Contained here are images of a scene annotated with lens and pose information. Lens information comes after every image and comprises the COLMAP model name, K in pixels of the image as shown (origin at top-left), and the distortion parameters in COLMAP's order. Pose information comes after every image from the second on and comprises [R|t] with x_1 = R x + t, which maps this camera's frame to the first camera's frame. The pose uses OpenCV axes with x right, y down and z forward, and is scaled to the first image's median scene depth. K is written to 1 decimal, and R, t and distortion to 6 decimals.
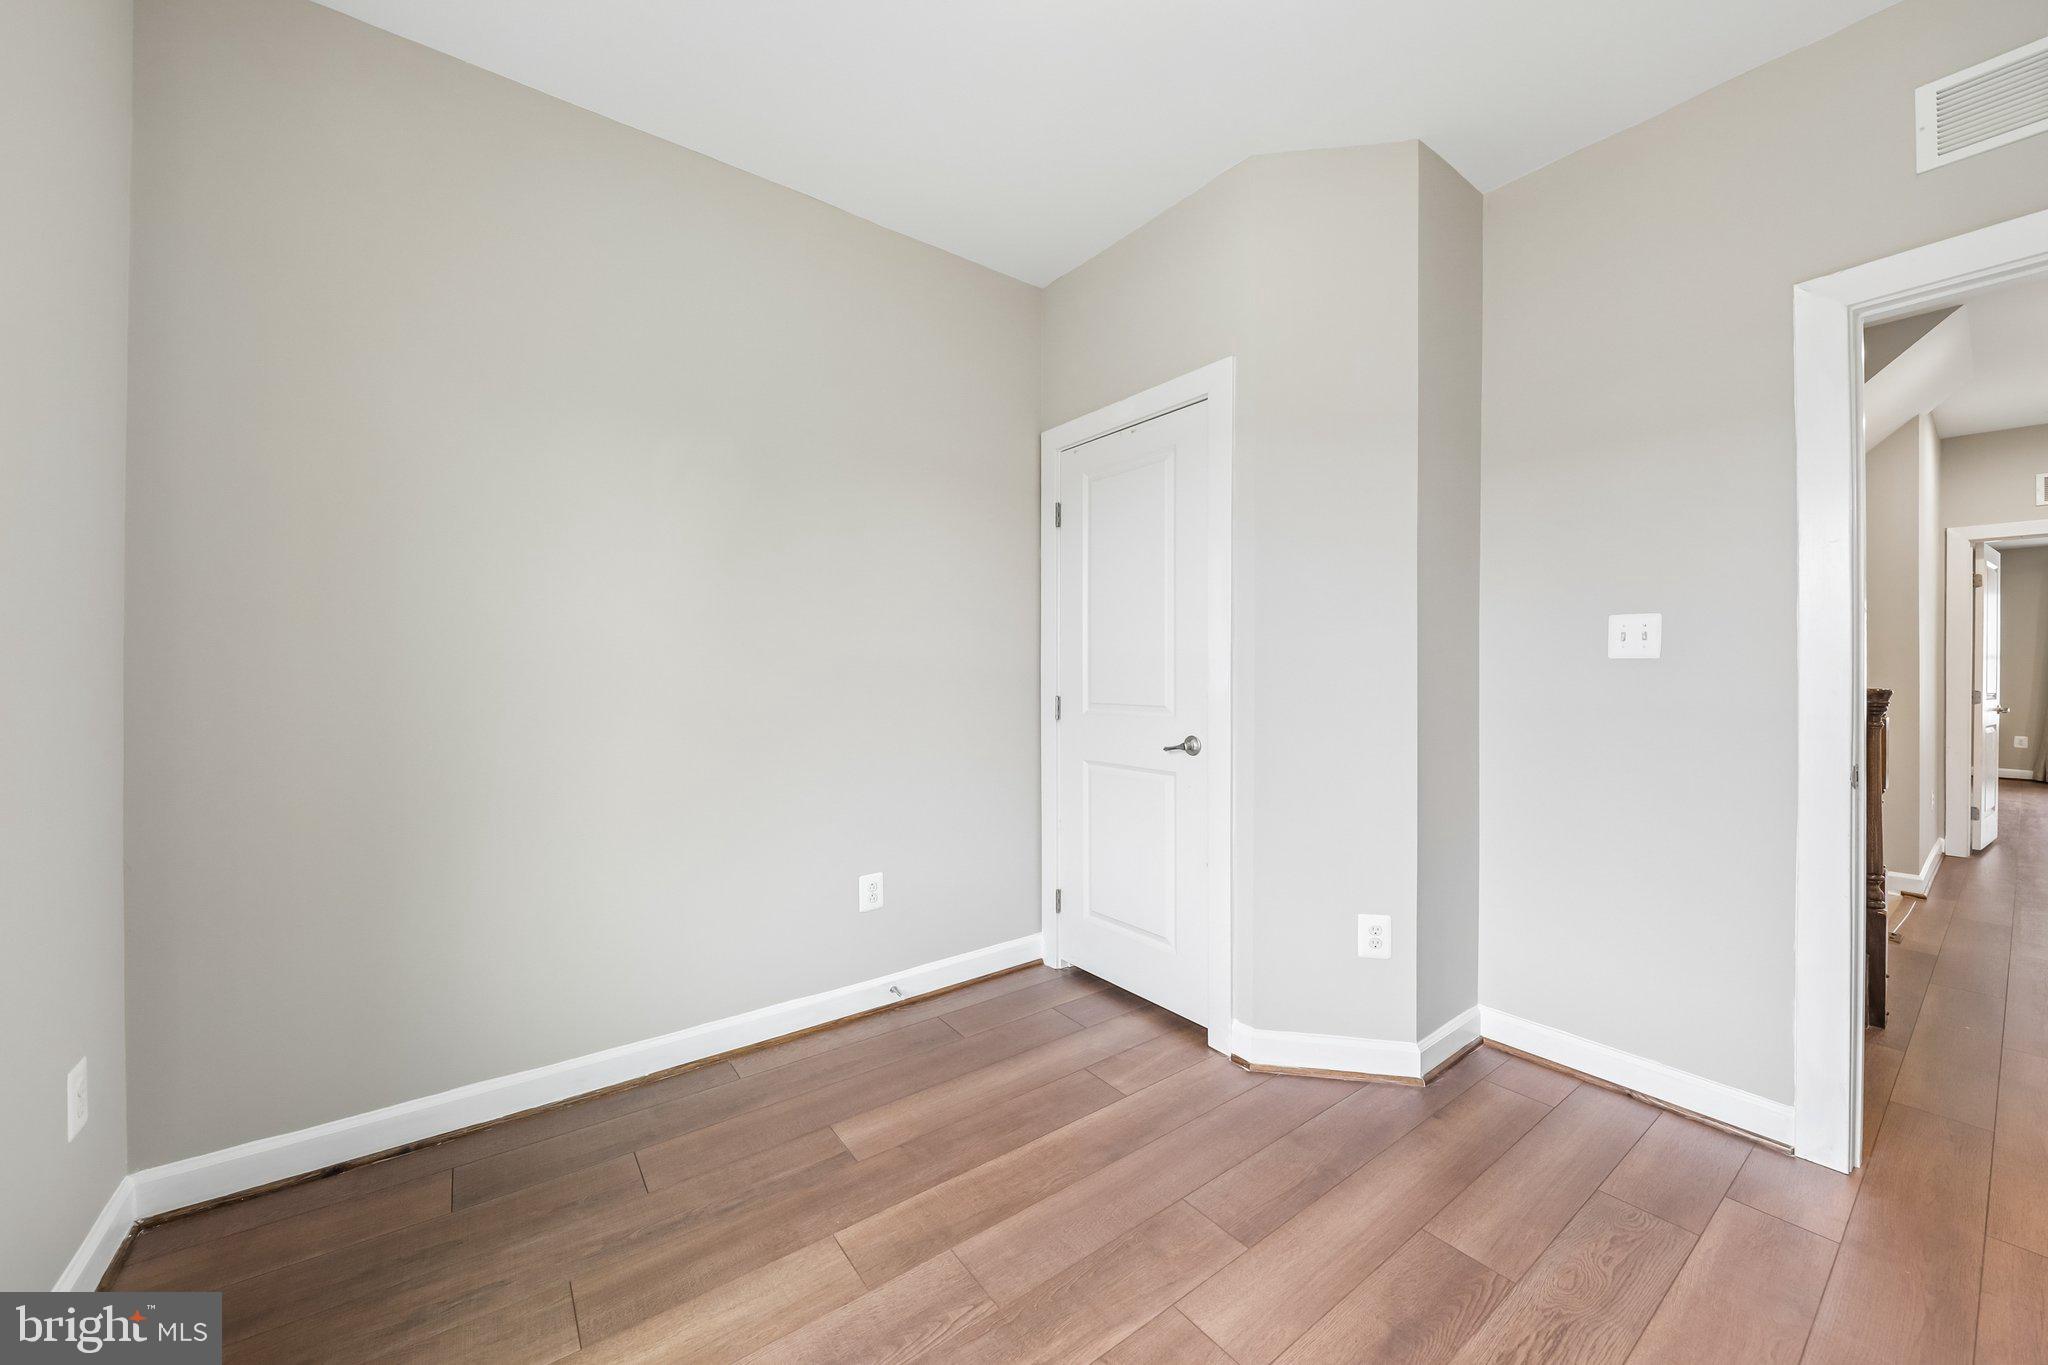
lens RADIAL K [[738.7, 0, 1022.1], [0, 738.7, 666.8], [0, 0, 1]] dist [0.000629, -0.000252]
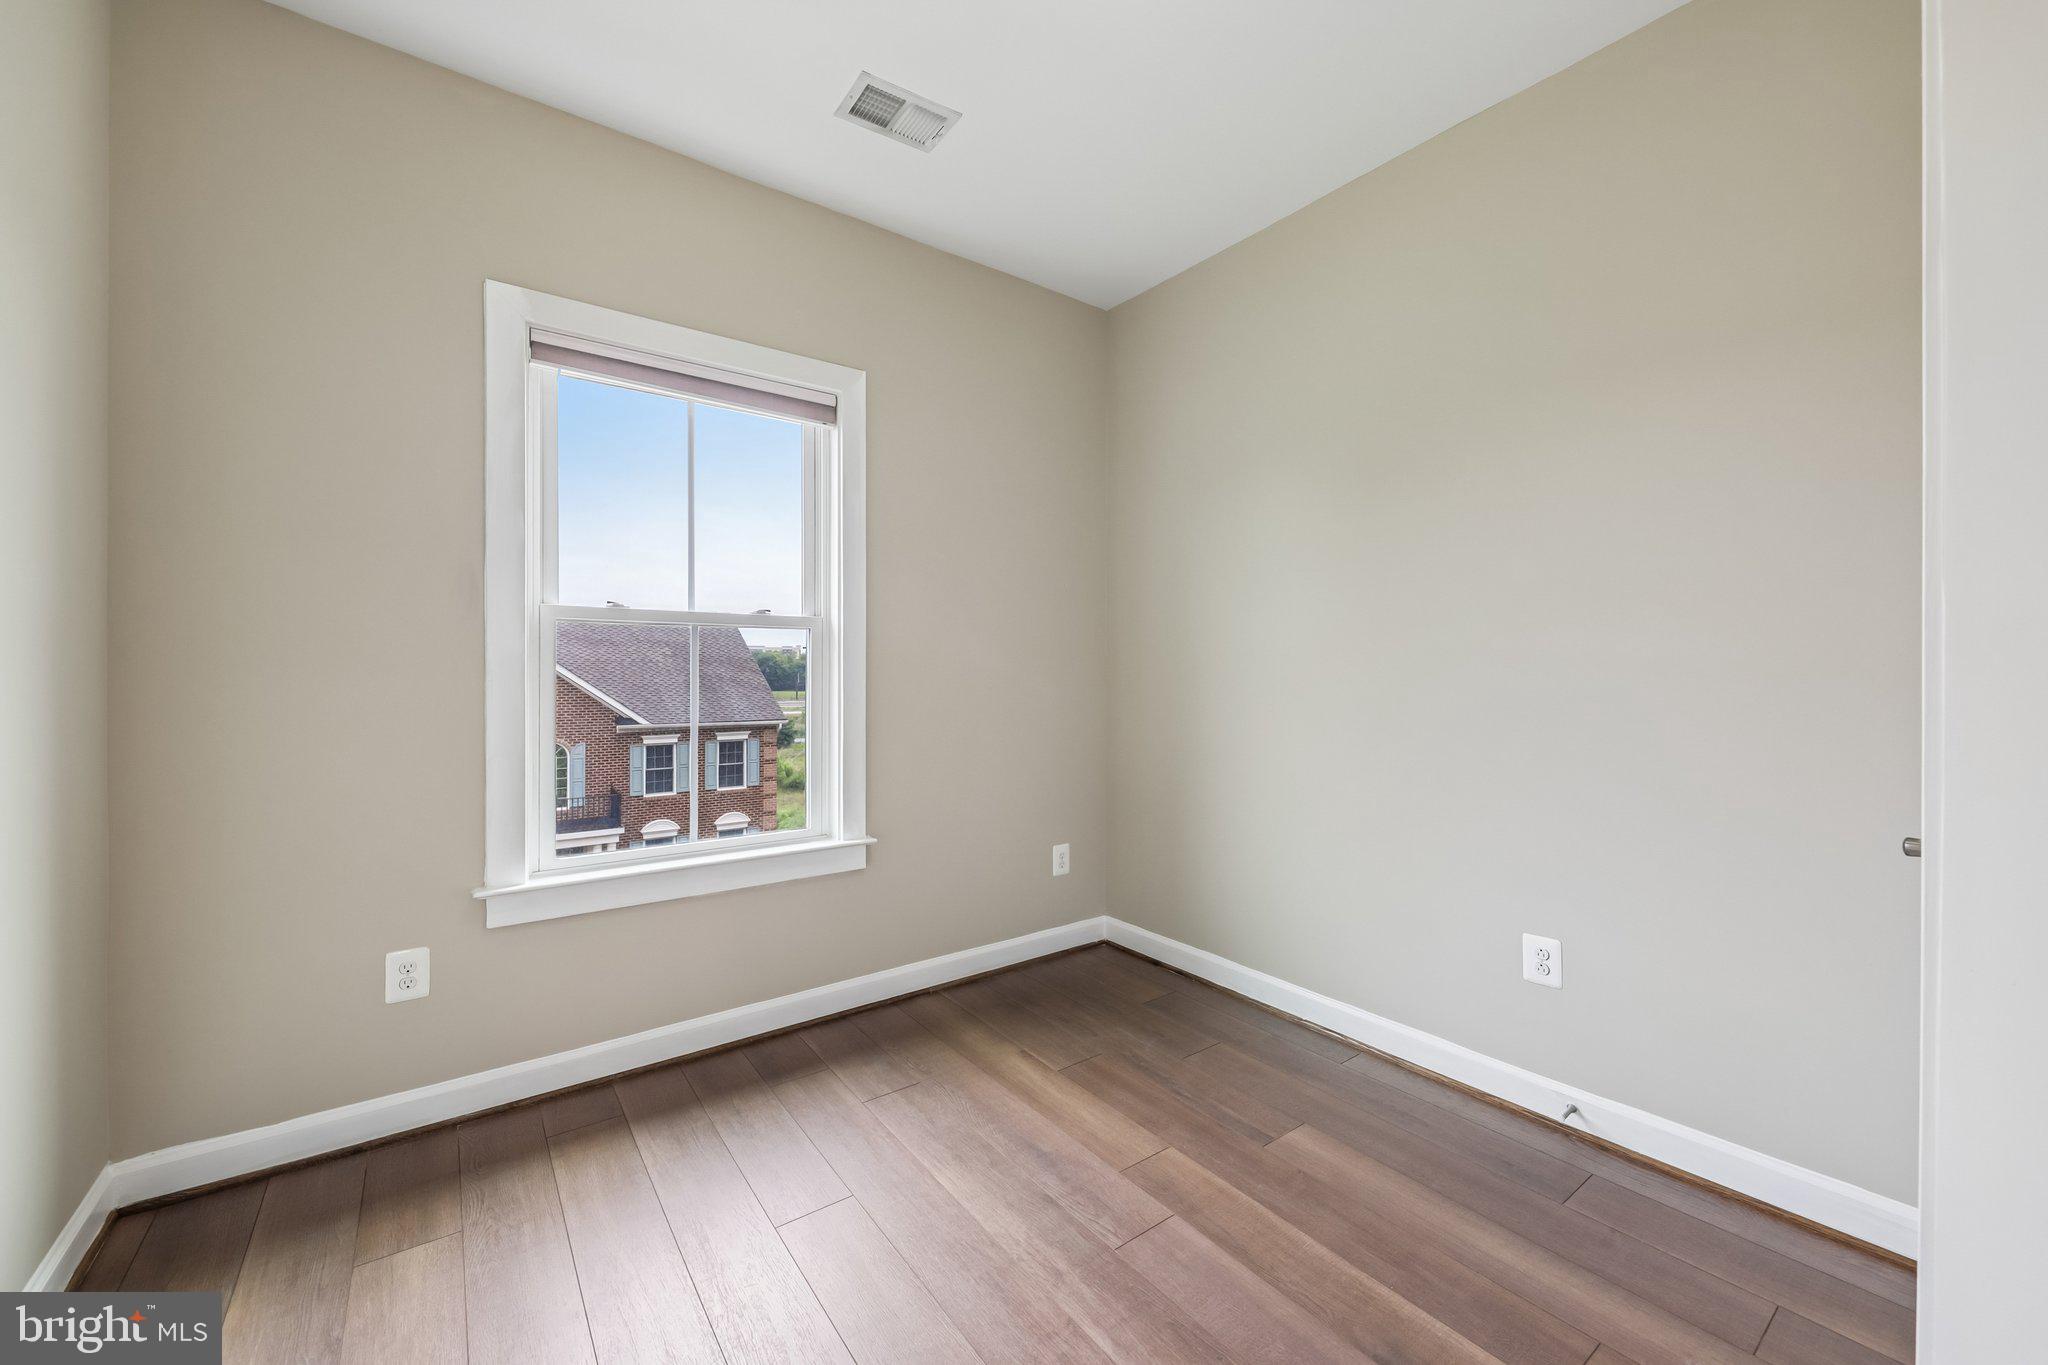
lens RADIAL K [[810.7, 0, 1023.4], [0, 810.7, 677.6], [0, 0, 1]] dist [0.009094, -0.002864]
pose [[0.006067, 0.007051, -0.999957, 0.937003], [-0.005722, 0.999959, 0.007017, 0.018161], [0.999965, 0.005679, 0.006108, 0.692414]]
